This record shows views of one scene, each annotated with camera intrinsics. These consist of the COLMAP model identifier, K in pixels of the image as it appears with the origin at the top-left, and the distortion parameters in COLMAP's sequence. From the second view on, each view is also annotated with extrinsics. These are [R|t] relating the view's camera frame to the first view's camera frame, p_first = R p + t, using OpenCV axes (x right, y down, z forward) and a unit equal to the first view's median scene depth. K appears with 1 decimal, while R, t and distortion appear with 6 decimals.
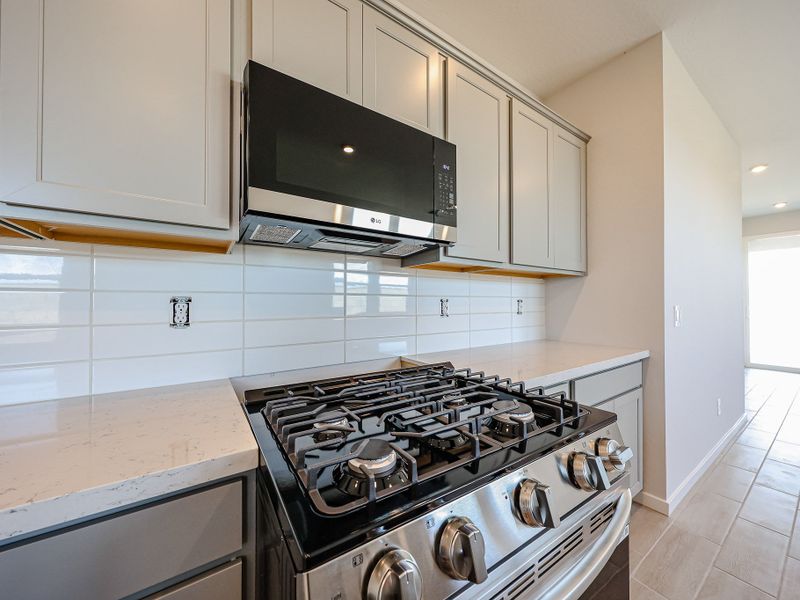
lens RADIAL K [[294.8, 0, 400.0], [0, 294.8, 300.0], [0, 0, 1]] dist [0.000780, -0.000017]
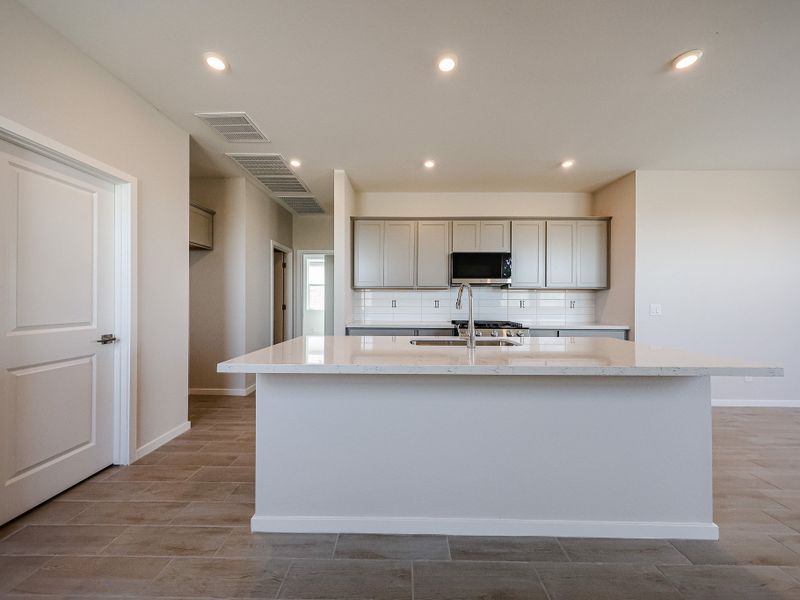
lens RADIAL K [[294.8, 0, 400.0], [0, 294.8, 300.0], [0, 0, 1]] dist [0.000780, -0.000017]
pose [[0.826939, 0.003208, -0.562282, 0.901070], [0.002529, 0.999952, 0.009424, -0.043924], [0.562286, -0.009215, 0.826892, -2.095862]]
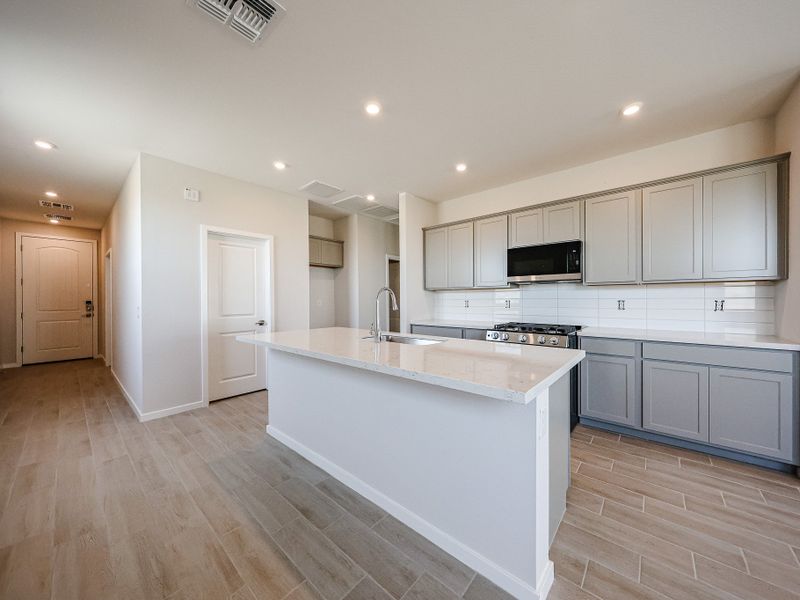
lens RADIAL K [[294.8, 0, 400.0], [0, 294.8, 300.0], [0, 0, 1]] dist [0.000780, -0.000017]
pose [[0.259611, 0.002024, -0.965711, 2.053476], [0.018262, 0.999809, 0.007005, -0.054458], [0.965541, -0.019454, 0.259524, -1.054663]]
